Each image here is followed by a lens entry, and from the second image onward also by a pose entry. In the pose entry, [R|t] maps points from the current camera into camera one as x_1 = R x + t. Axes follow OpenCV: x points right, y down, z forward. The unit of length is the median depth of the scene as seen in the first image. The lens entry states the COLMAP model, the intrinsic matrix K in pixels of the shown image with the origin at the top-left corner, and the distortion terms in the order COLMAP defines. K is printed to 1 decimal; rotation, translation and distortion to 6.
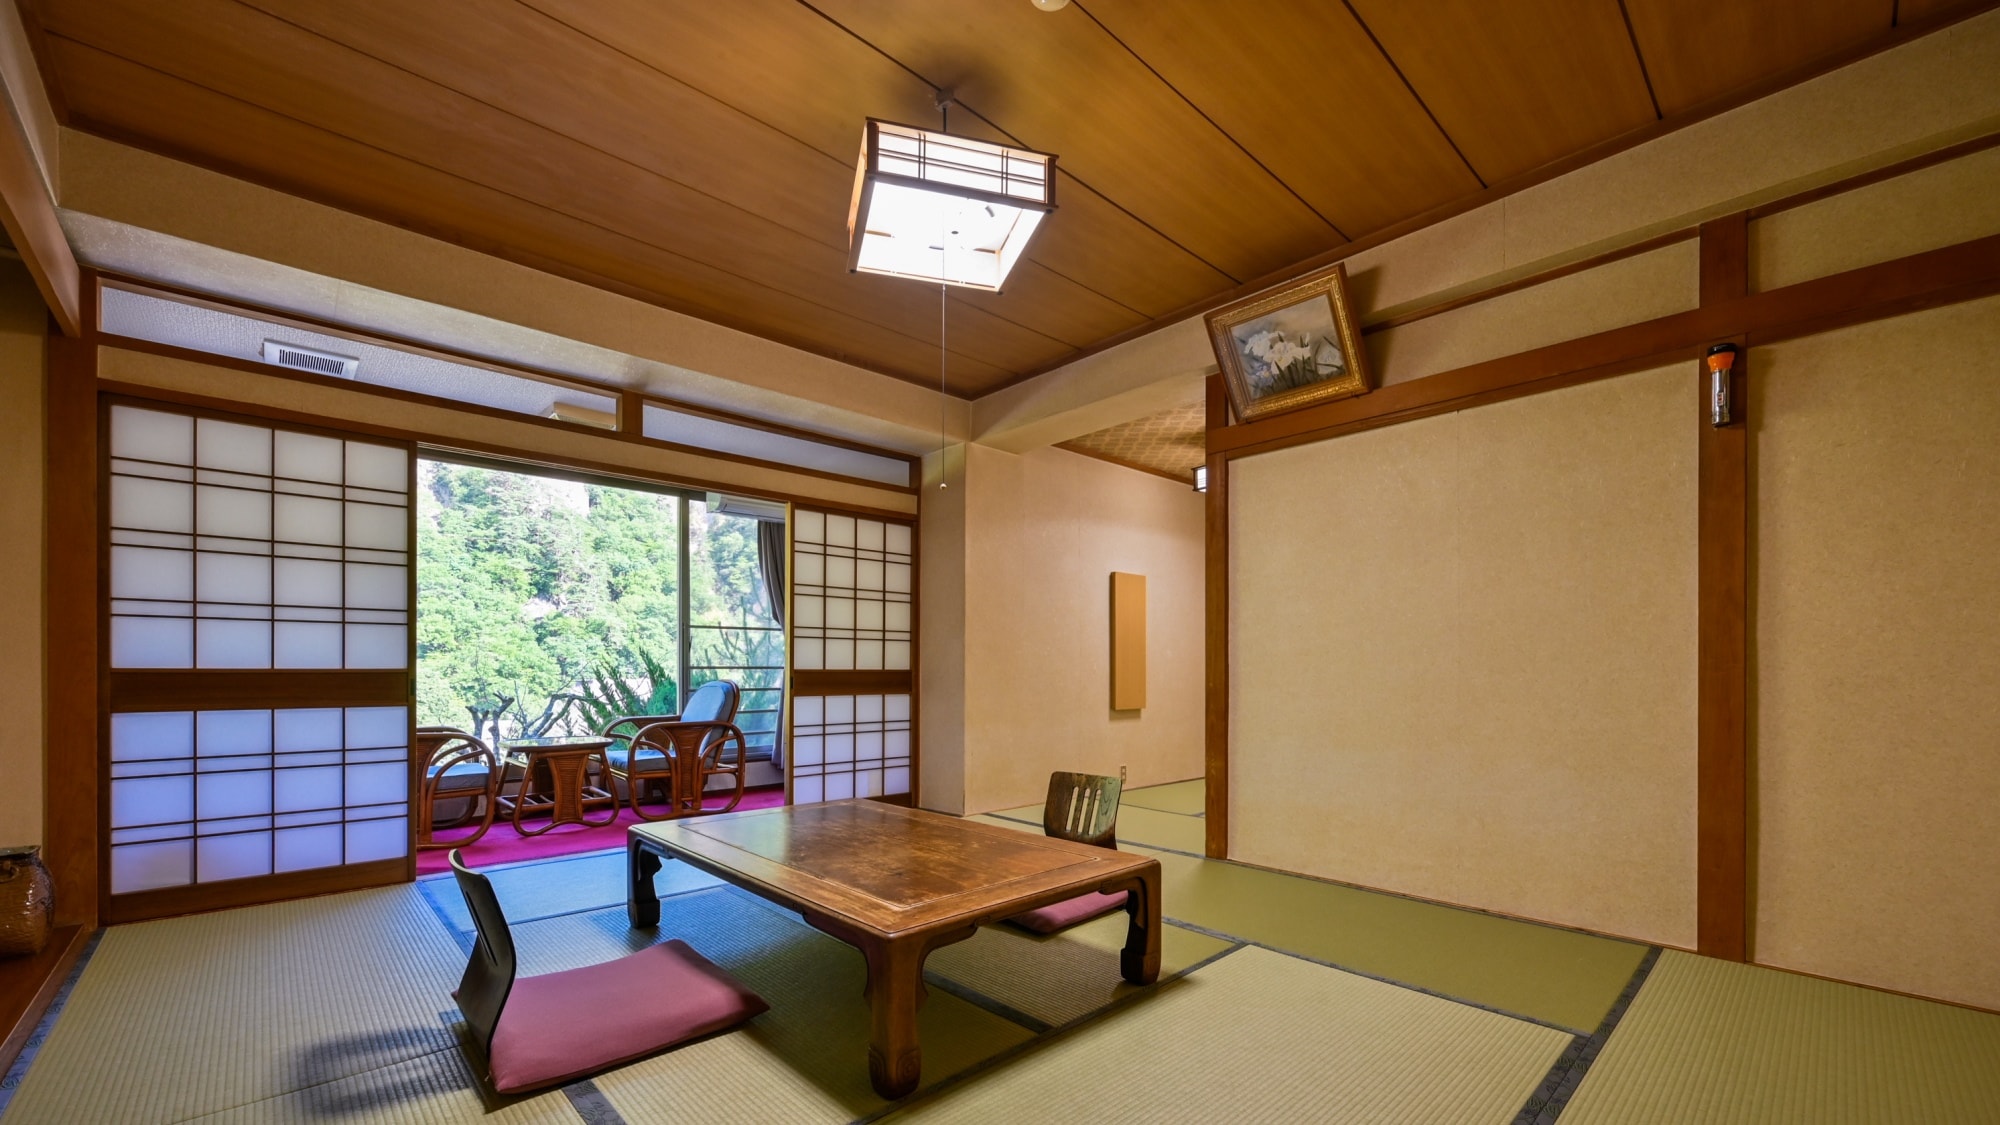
lens RADIAL K [[805.2, 0, 1002.0], [0, 805.2, 672.4], [0, 0, 1]] dist [-0.000340, 0.000070]
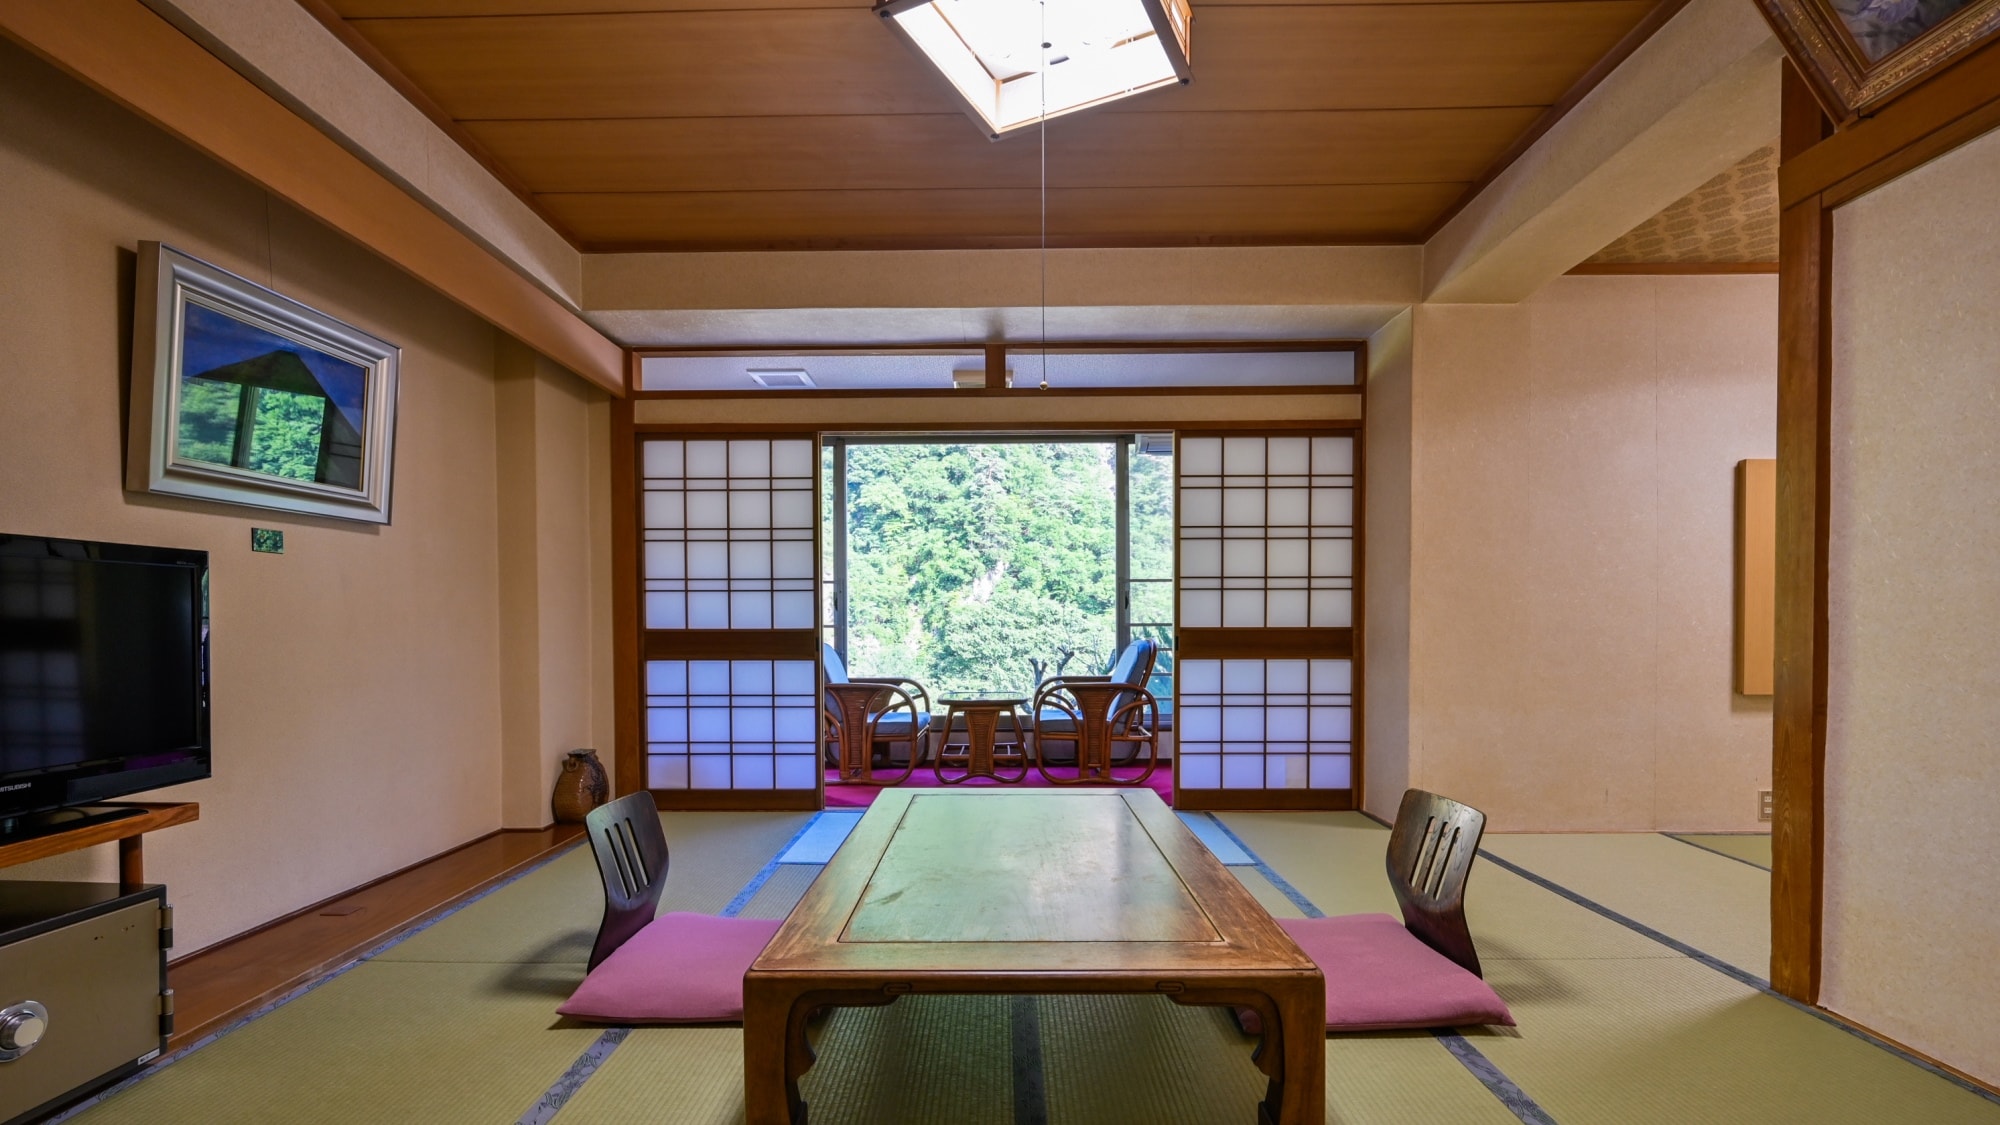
lens RADIAL K [[859.4, 0, 1000.8], [0, 859.4, 640.9], [0, 0, 1]] dist [0.000640, 0.000218]
pose [[0.718428, 0.011116, -0.695513, 0.240290], [0.001691, 0.999841, 0.017727, -0.006005], [0.695600, -0.013912, 0.718295, 0.218085]]
